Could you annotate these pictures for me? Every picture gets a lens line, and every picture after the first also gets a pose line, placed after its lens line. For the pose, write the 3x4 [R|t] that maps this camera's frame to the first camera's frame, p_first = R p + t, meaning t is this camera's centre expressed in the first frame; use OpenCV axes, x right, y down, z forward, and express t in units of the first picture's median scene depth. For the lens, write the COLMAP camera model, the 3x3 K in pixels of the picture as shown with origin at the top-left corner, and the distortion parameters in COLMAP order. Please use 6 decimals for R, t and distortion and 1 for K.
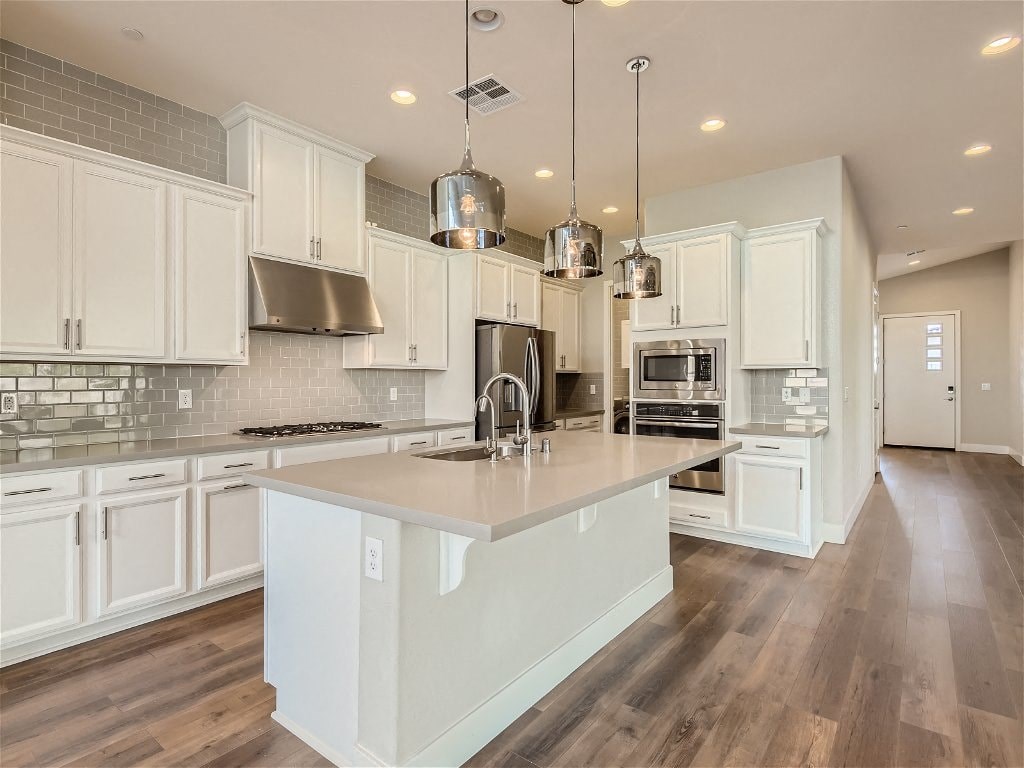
lens RADIAL K [[526.8, 0, 513.2], [0, 526.8, 380.2], [0, 0, 1]] dist [-0.002557, -0.001959]
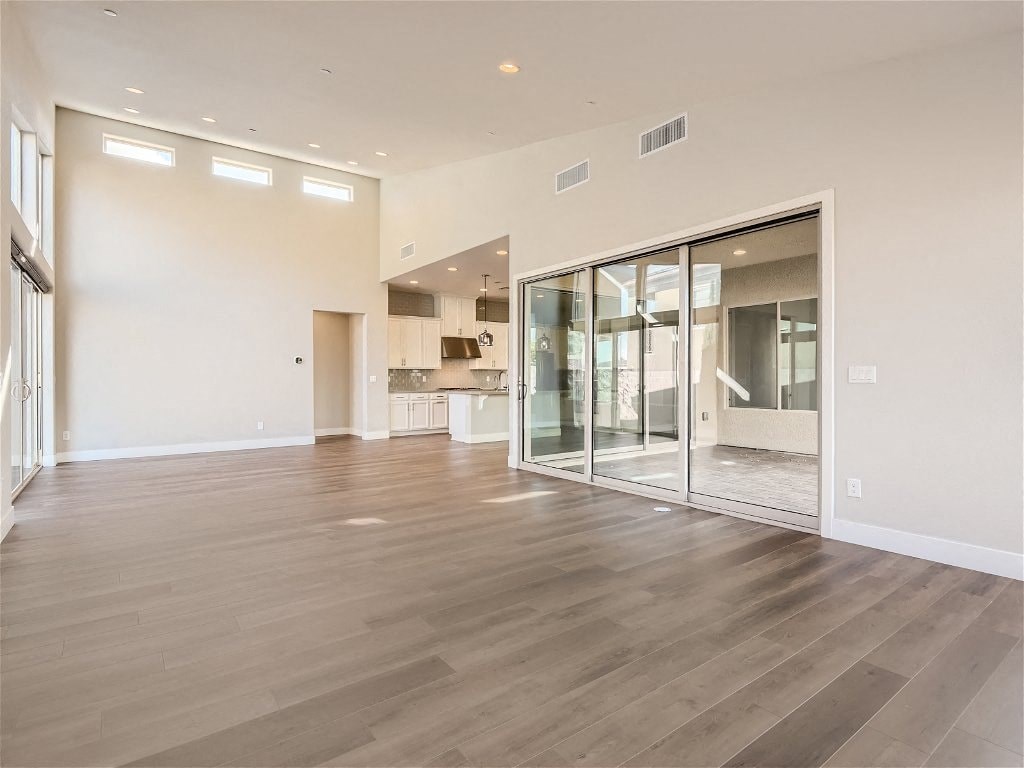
lens RADIAL K [[526.8, 0, 513.2], [0, 526.8, 380.2], [0, 0, 1]] dist [-0.002557, -0.001959]
pose [[0.961843, -0.002415, -0.273591, 0.916039], [0.004023, 0.999978, 0.005317, 0.027967], [0.273572, -0.006215, 0.961831, -2.249259]]
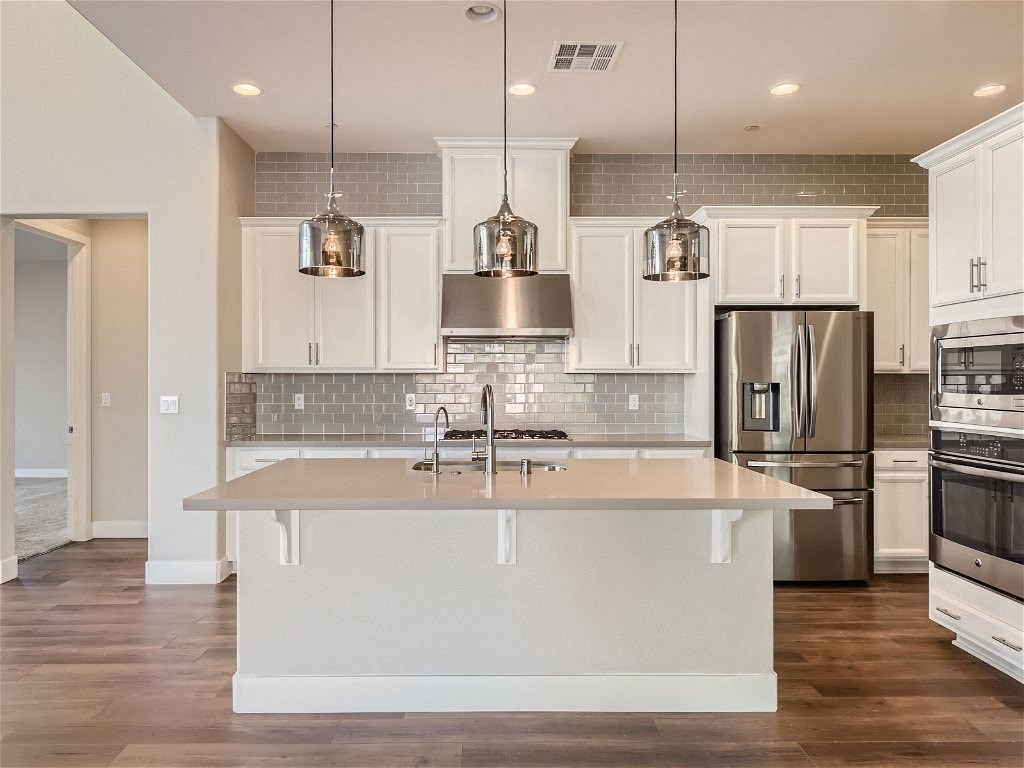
lens RADIAL K [[708.2, 0, 510.4], [0, 708.2, 374.7], [0, 0, 1]] dist [-0.042864, -0.001909]
pose [[0.627413, -0.004879, -0.778671, 0.772504], [0.001353, 0.999986, -0.005175, -0.016866], [0.778686, 0.002194, 0.627410, 0.192755]]
